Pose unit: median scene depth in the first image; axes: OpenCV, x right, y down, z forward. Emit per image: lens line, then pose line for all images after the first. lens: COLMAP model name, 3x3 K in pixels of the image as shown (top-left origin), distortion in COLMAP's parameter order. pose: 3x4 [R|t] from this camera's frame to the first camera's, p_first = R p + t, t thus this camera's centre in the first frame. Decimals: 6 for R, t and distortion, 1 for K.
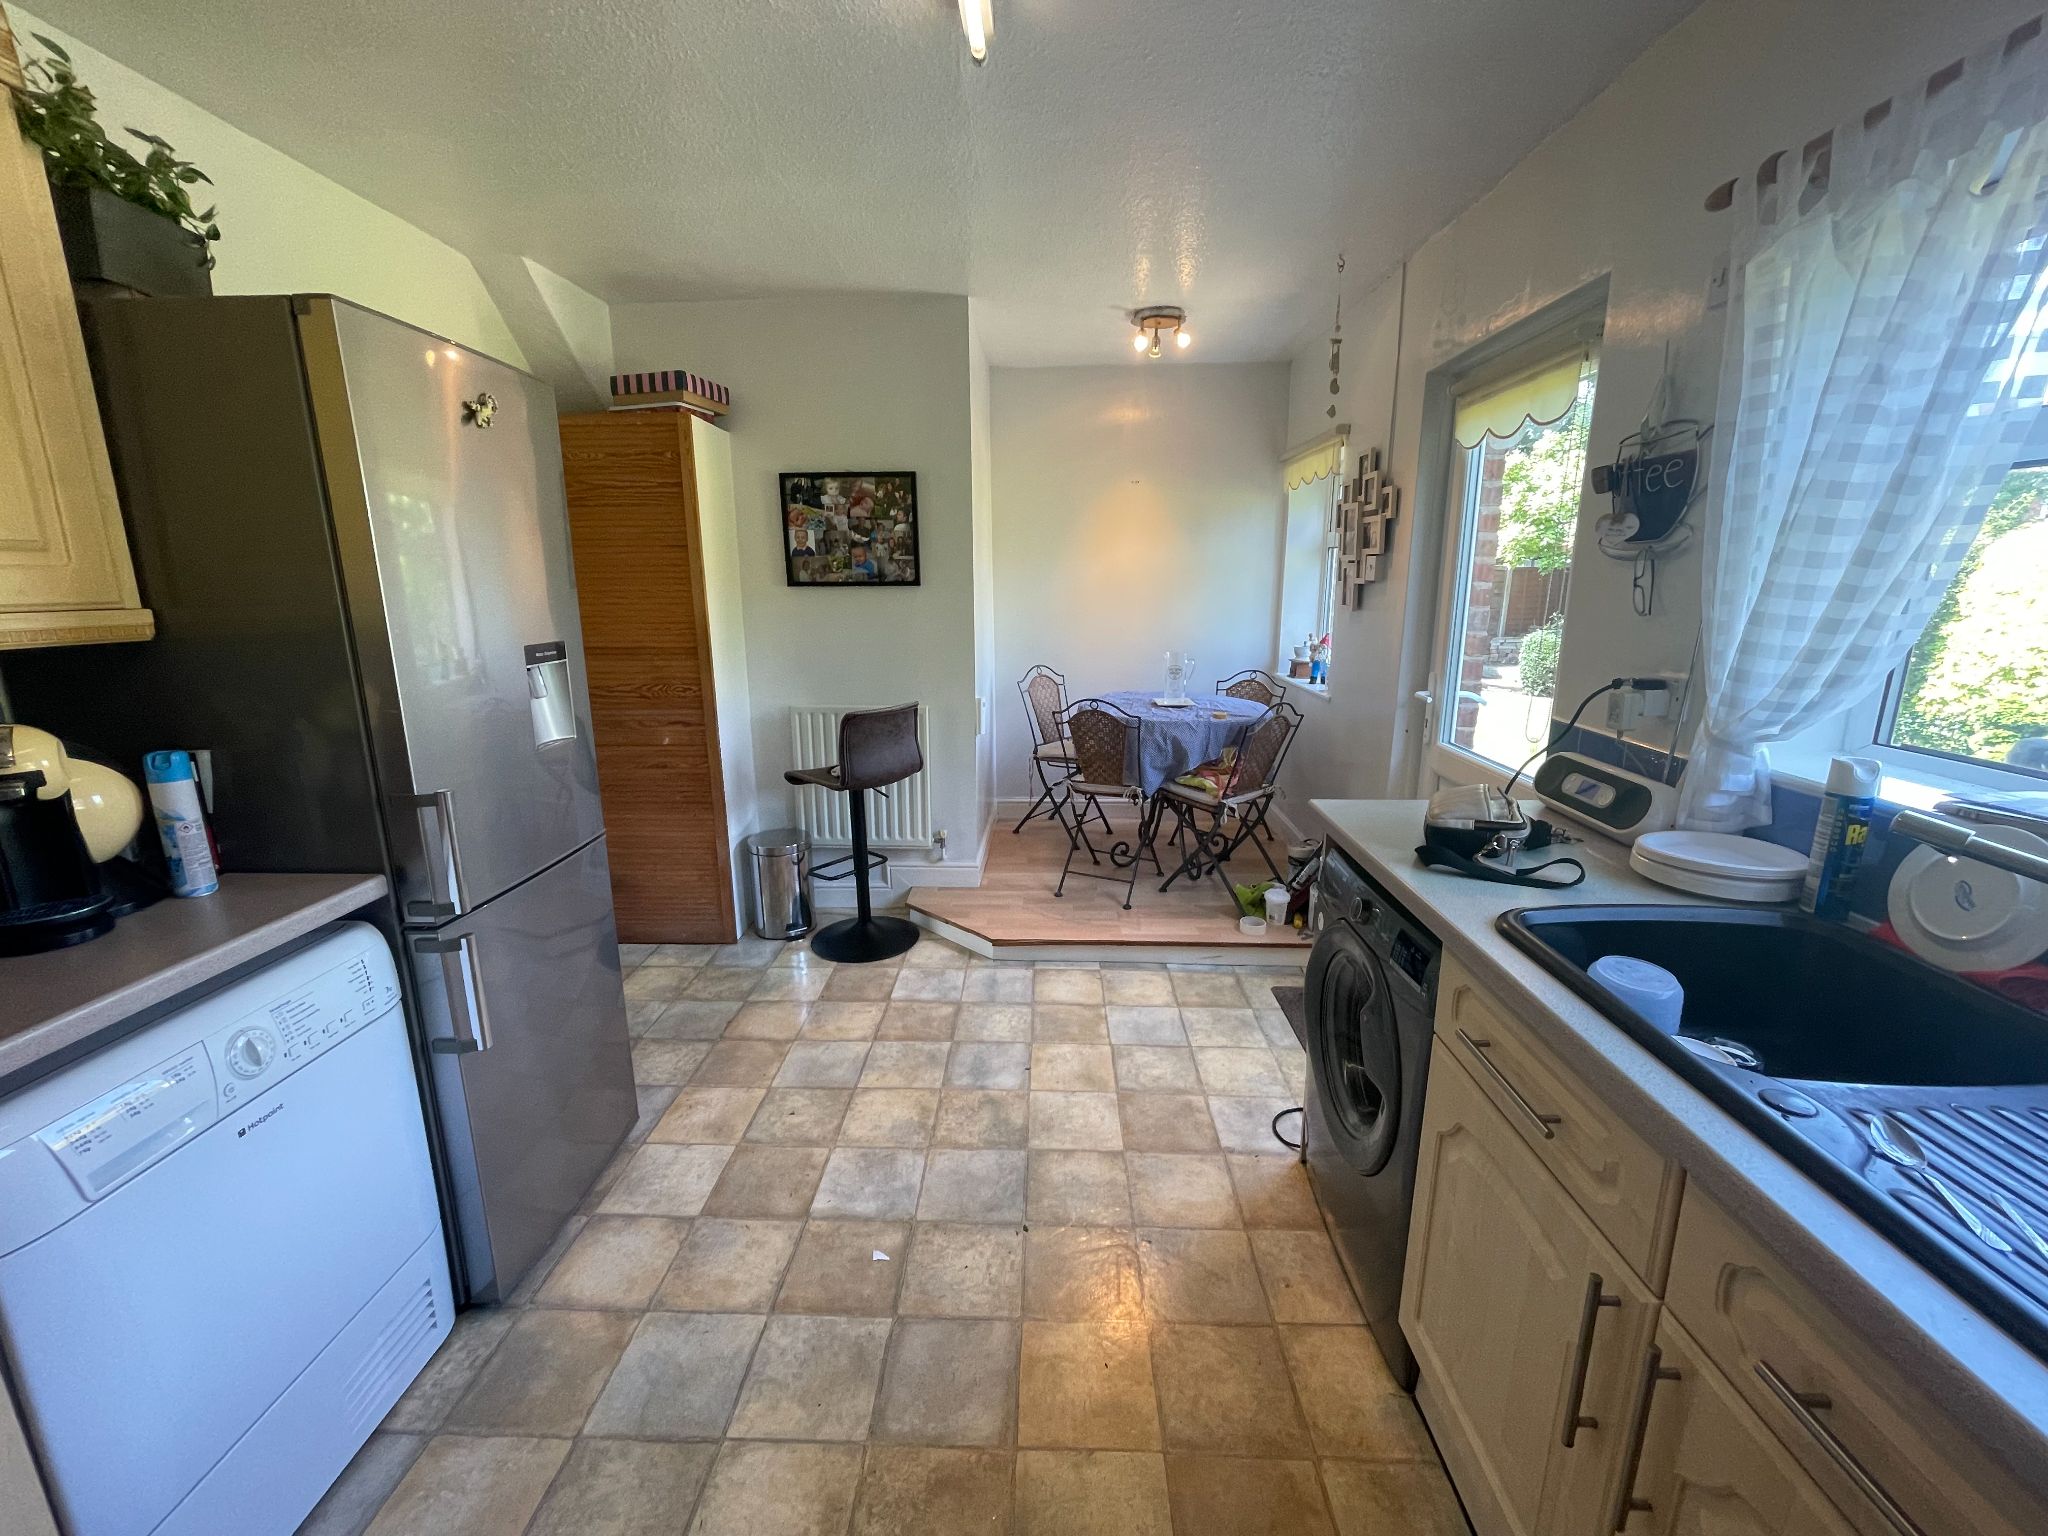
lens RADIAL K [[825.7, 0, 1018.3], [0, 825.7, 760.3], [0, 0, 1]] dist [-0.007298, 0.000818]
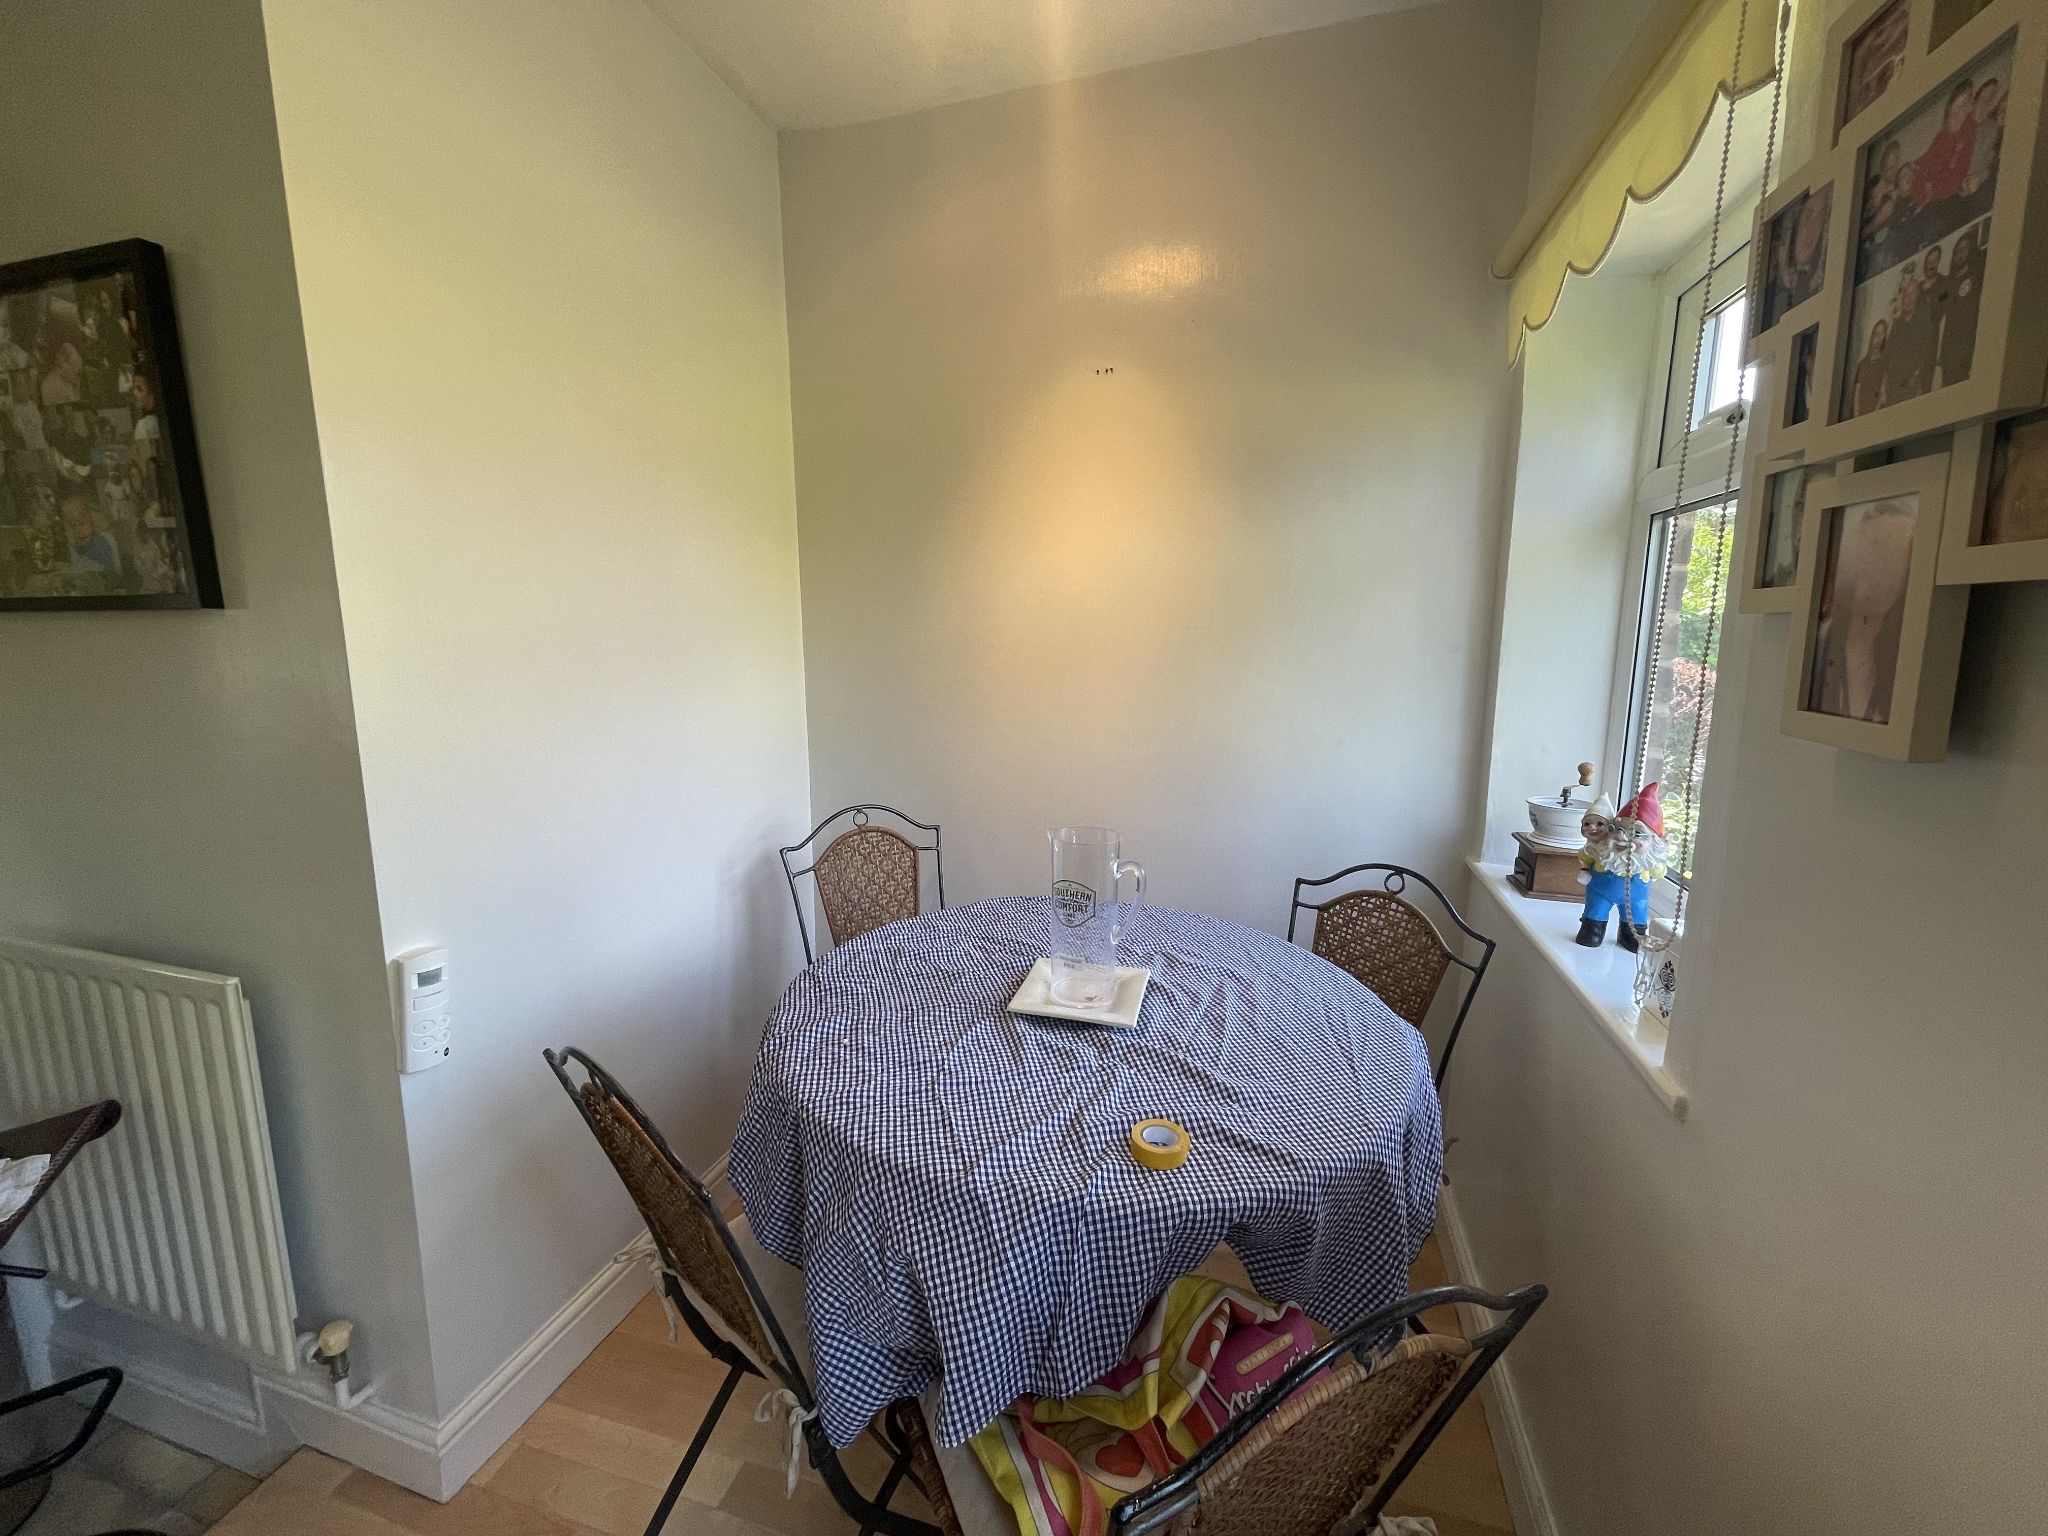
lens RADIAL K [[825.7, 0, 1021.4], [0, 825.7, 754.3], [0, 0, 1]] dist [-0.007298, 0.000818]
pose [[0.967405, 0.046052, -0.249013, 0.271502], [-0.061861, 0.996511, -0.056033, -0.158265], [0.245564, 0.069610, 0.966878, 0.781090]]
